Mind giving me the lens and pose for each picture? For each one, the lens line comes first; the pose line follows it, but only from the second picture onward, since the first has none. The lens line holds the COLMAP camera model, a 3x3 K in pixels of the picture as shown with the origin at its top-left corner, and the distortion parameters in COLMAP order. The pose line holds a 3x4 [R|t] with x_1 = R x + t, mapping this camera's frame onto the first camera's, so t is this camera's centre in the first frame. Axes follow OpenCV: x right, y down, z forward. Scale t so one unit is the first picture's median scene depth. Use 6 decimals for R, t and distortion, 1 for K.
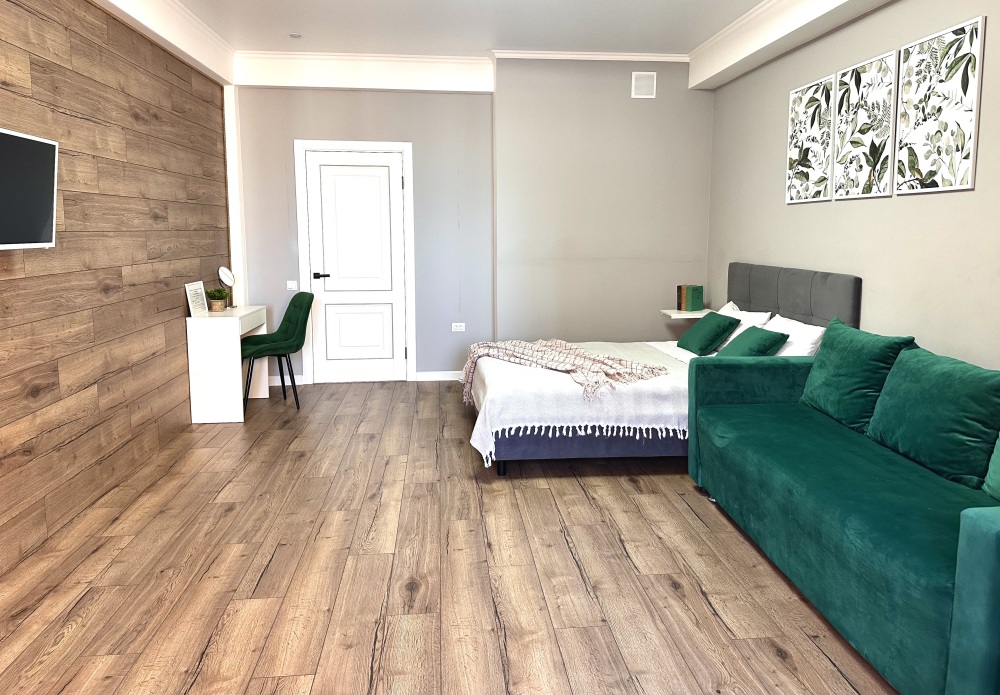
lens RADIAL K [[713.5, 0, 504.8], [0, 713.5, 306.0], [0, 0, 1]] dist [0.027680, -0.011454]
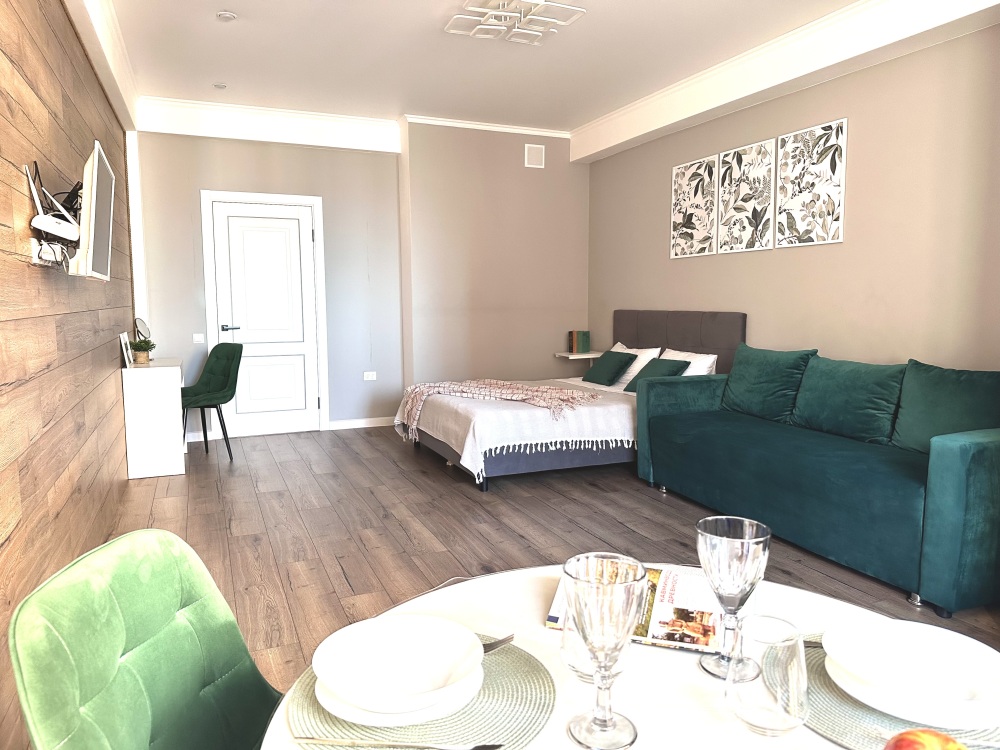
lens RADIAL K [[703.5, 0, 500.9], [0, 703.5, 373.5], [0, 0, 1]] dist [0.034446, -0.018465]
pose [[0.951956, -0.035522, 0.304168, -0.317585], [0.036178, 0.999339, 0.003479, 0.048159], [-0.304091, 0.007692, 0.952612, -0.076053]]
